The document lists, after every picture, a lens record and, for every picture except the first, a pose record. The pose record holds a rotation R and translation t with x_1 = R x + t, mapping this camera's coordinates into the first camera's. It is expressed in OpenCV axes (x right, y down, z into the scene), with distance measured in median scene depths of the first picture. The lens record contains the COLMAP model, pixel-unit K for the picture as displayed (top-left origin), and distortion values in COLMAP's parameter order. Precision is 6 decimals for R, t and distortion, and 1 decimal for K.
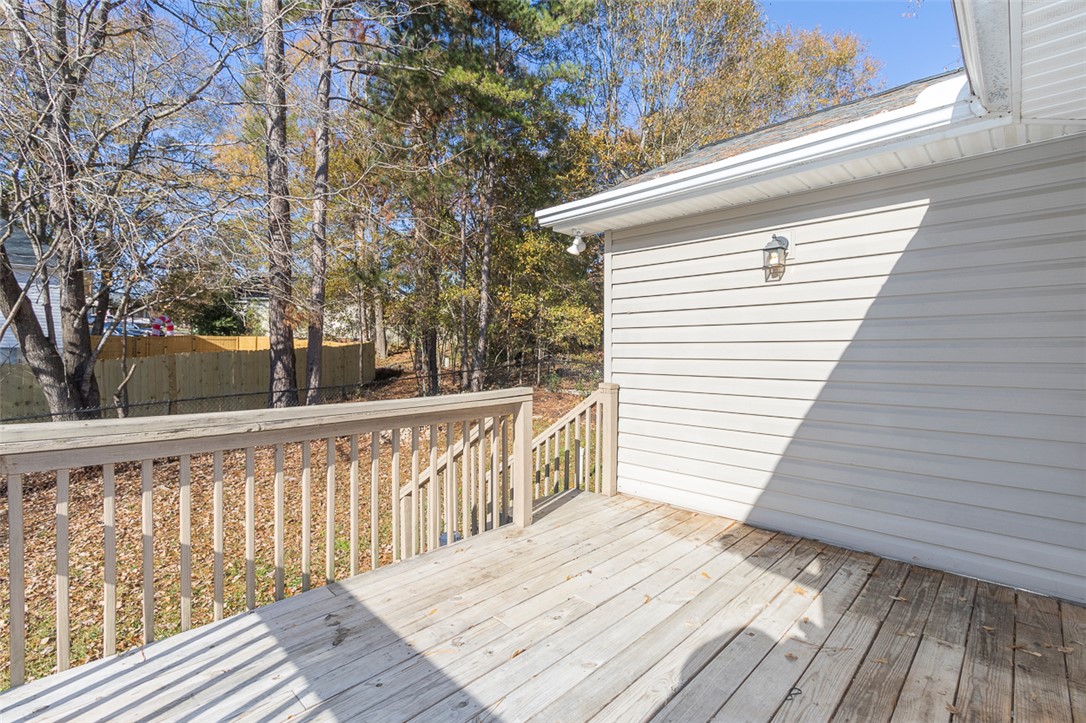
lens RADIAL K [[494.3, 0, 545.5], [0, 494.3, 356.9], [0, 0, 1]] dist [0.000639, 0.000972]
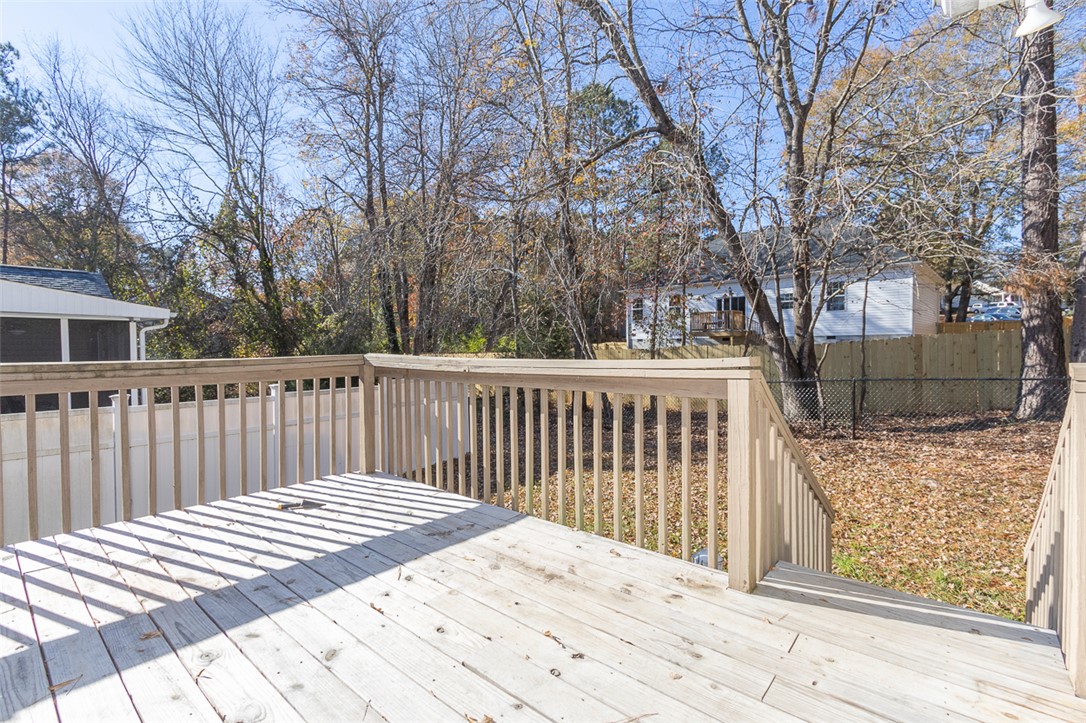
lens RADIAL K [[494.3, 0, 545.5], [0, 494.3, 356.9], [0, 0, 1]] dist [0.000639, 0.000972]
pose [[0.066871, 0.022396, -0.997510, 0.161914], [0.003909, 0.999734, 0.022708, 0.011397], [0.997754, -0.005417, 0.066766, 0.212124]]
